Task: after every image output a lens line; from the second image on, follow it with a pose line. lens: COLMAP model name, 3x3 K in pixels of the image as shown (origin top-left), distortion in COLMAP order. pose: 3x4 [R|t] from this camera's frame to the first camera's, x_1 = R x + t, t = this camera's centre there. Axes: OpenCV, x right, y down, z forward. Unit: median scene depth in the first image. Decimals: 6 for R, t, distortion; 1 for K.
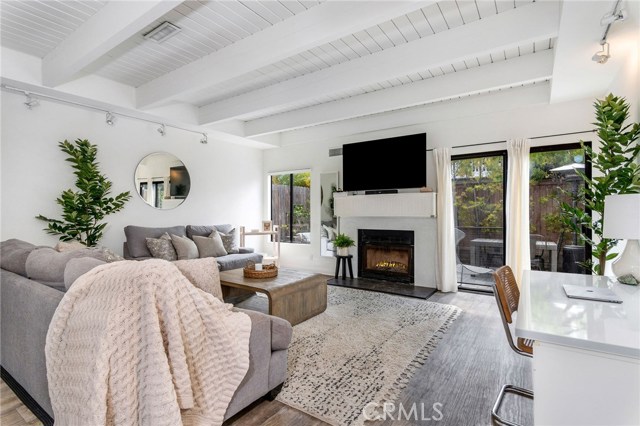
lens RADIAL K [[315.4, 0, 321.3], [0, 315.4, 216.4], [0, 0, 1]] dist [0.000925, -0.000412]
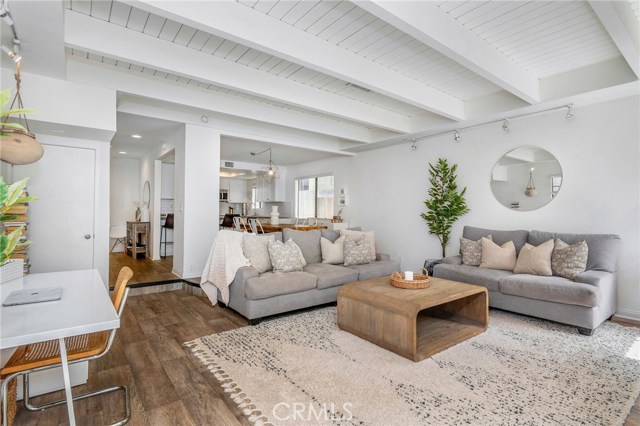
lens RADIAL K [[315.4, 0, 321.3], [0, 315.4, 216.4], [0, 0, 1]] dist [0.000925, -0.000412]
pose [[-0.306911, 0.000872, -0.951738, 0.349960], [-0.011382, 0.999925, 0.004587, -0.003662], [0.951670, 0.012240, -0.306878, 0.497118]]
